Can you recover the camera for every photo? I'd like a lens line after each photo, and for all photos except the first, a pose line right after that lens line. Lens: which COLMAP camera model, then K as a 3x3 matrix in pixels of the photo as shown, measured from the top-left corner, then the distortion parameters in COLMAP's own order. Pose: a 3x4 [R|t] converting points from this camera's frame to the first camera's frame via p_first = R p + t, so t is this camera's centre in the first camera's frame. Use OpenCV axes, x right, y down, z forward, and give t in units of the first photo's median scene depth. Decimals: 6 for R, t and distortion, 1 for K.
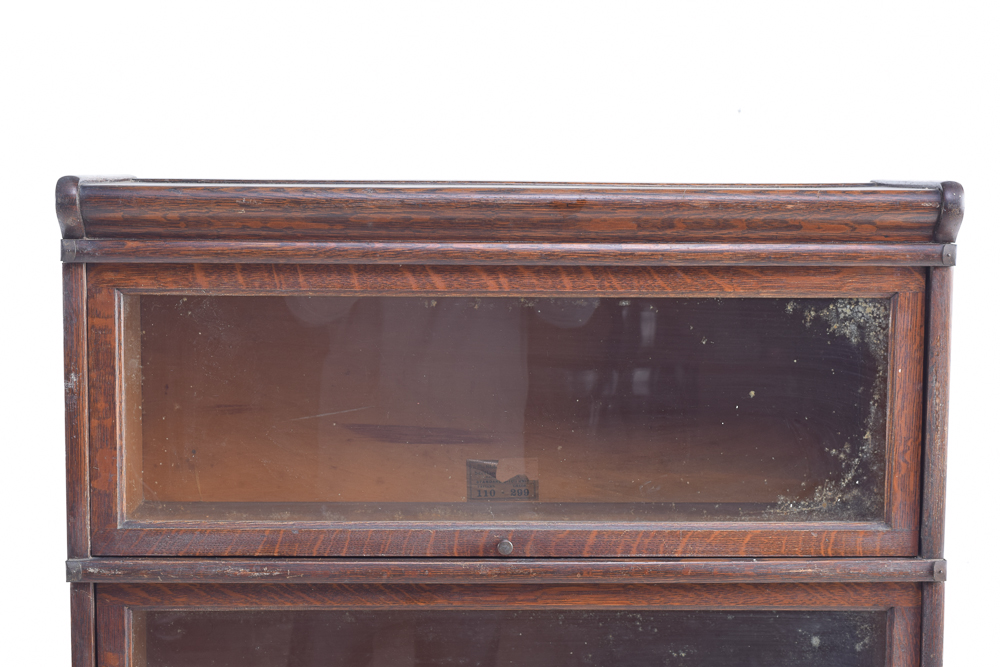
lens RADIAL K [[1727.3, 0, 503.5], [0, 1727.3, 329.6], [0, 0, 1]] dist [0.022126, 0.000000]
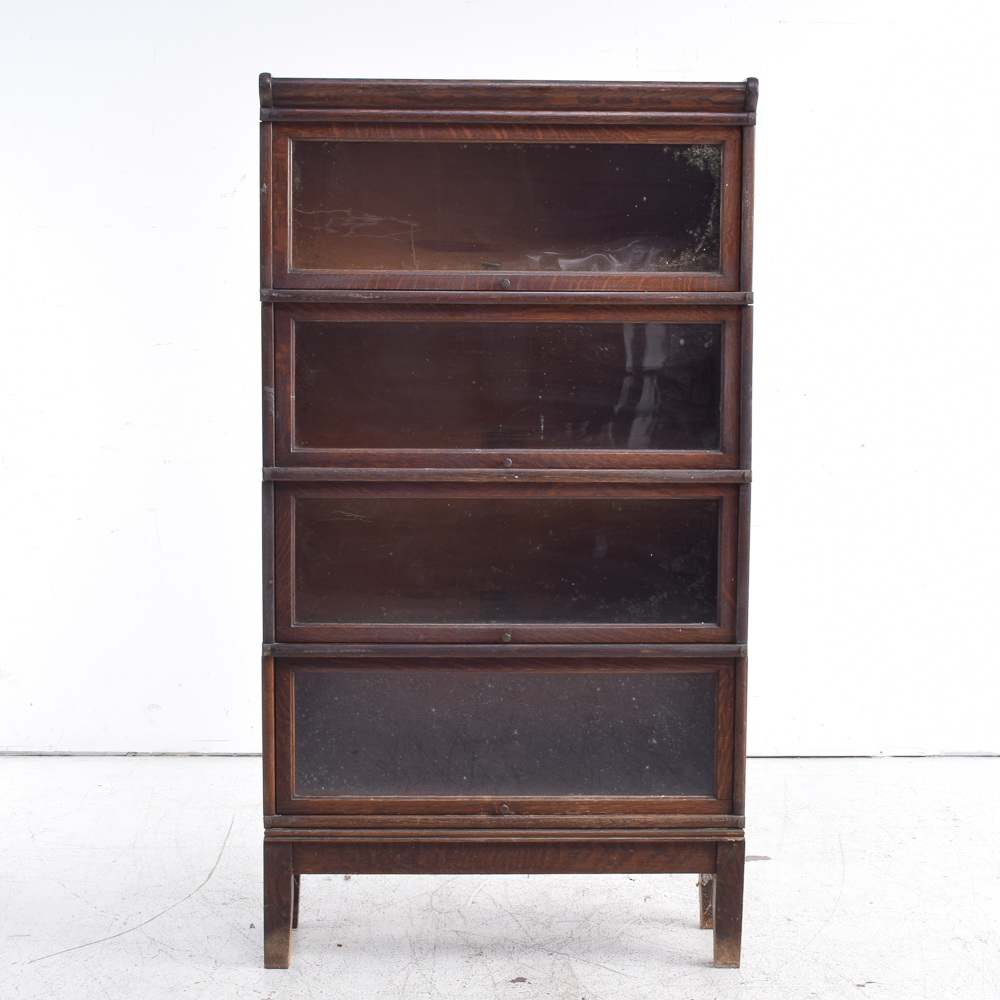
lens RADIAL K [[2200.6, 0, 521.8], [0, 2200.6, 492.1], [0, 0, 1]] dist [-0.069032, 0.000000]
pose [[0.999944, -0.000246, 0.010563, -0.006196], [0.000240, 1.000000, 0.000632, 0.340101], [-0.010563, -0.000629, 0.999944, -1.266319]]
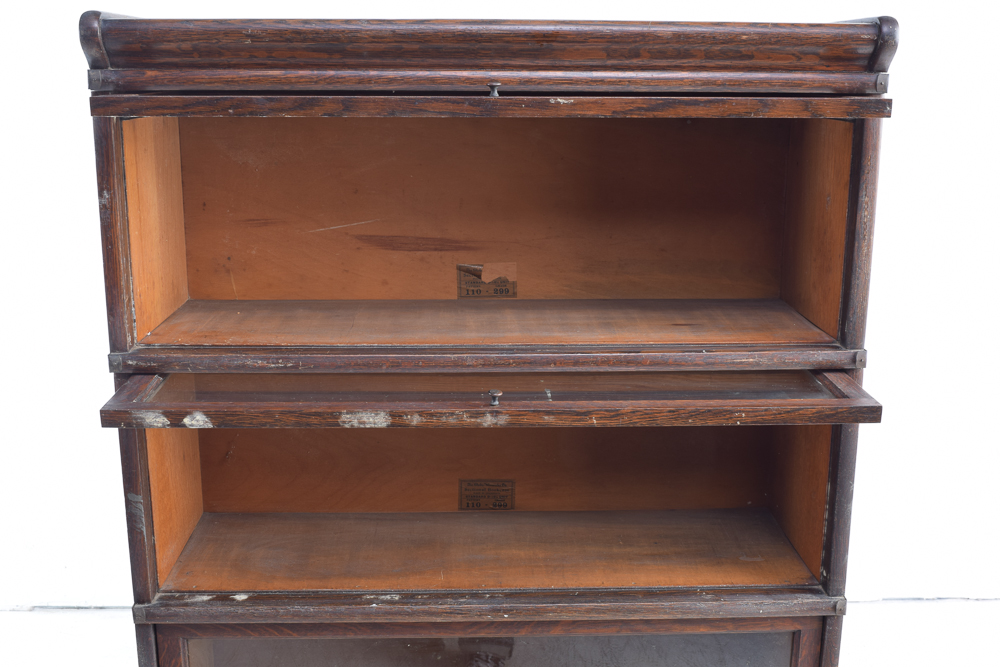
lens RADIAL K [[1110.1, 0, 504.9], [0, 1110.1, 325.8], [0, 0, 1]] dist [-0.060899, 0.000000]
pose [[0.999916, -0.003691, 0.012440, 0.002628], [0.001975, 0.990812, 0.135234, 0.015823], [-0.012825, -0.135198, 0.990736, 0.270390]]
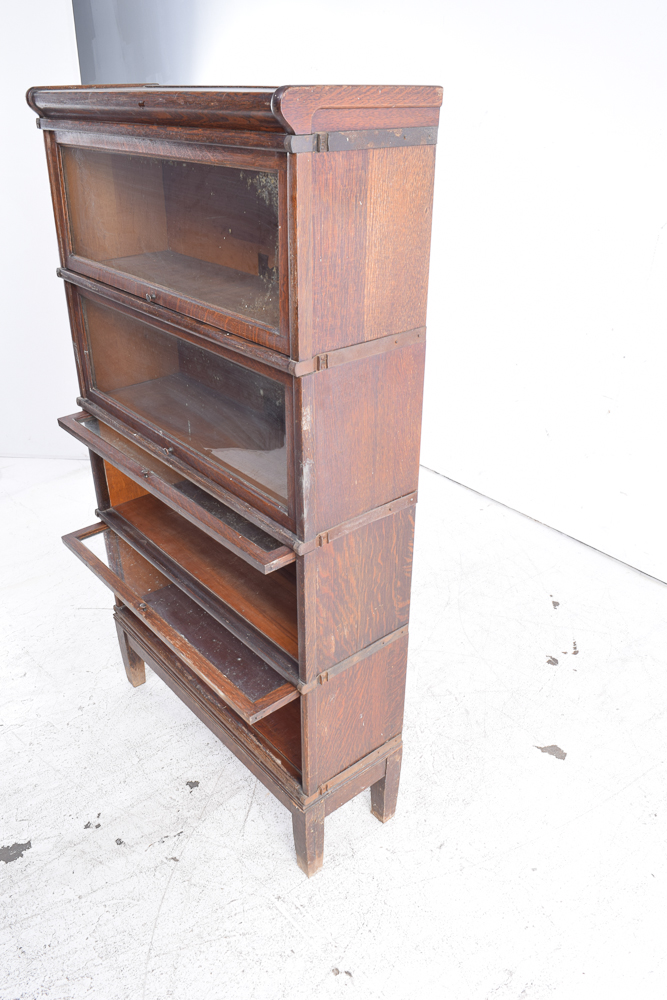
lens RADIAL K [[784.6, 0, 318.9], [0, 784.6, 498.8], [0, 0, 1]] dist [-0.089828, 0.003294]
pose [[0.621430, 0.373502, -0.688710, 0.782516], [-0.071820, 0.902507, 0.424644, -0.049157], [0.780171, -0.214423, 0.587670, 0.599276]]
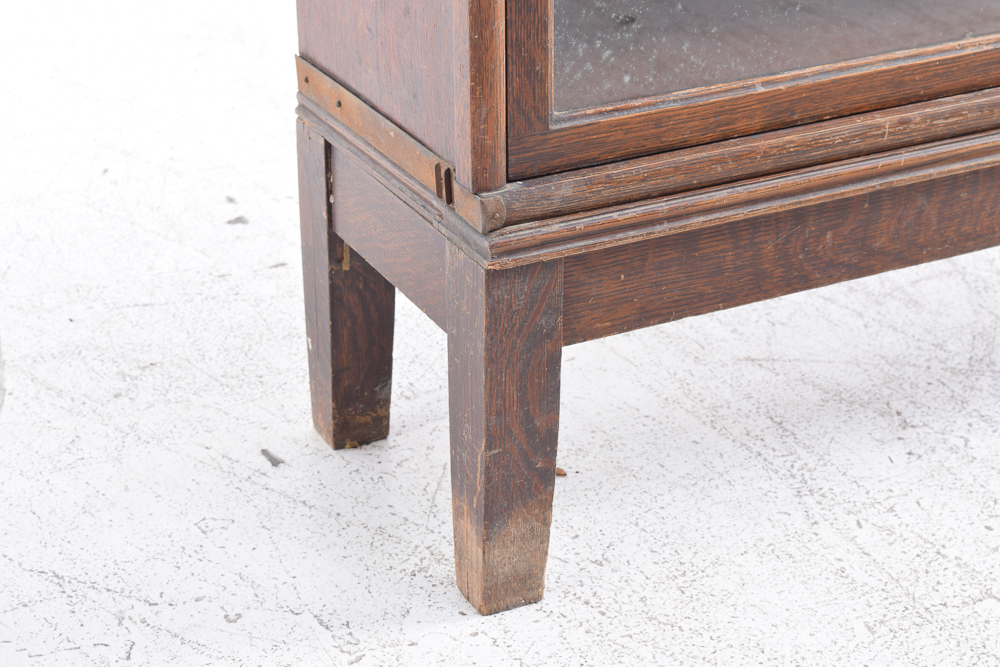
lens RADIAL K [[2044.7, 0, 503.9], [0, 2044.7, 333.5], [0, 0, 1]] dist [0.061908, 0.000000]
pose [[0.900892, -0.200627, 0.384893, -0.518864], [0.060054, 0.935848, 0.347250, 0.491085], [-0.429868, -0.289720, 0.855146, 0.457471]]
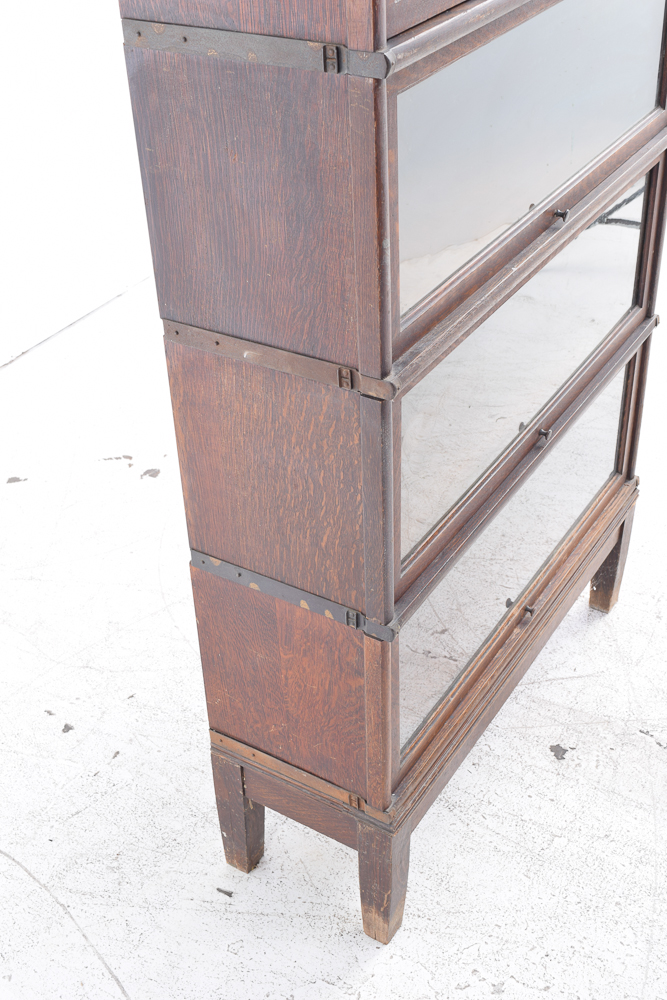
lens RADIAL K [[1235.2, 0, 333.2], [0, 1235.2, 501.7], [0, 0, 1]] dist [-0.043042, 0.000000]
pose [[0.548695, -0.506978, 0.664761, -0.771556], [0.127195, 0.836514, 0.532978, -0.006235], [-0.826290, -0.207888, 0.523476, 0.655798]]
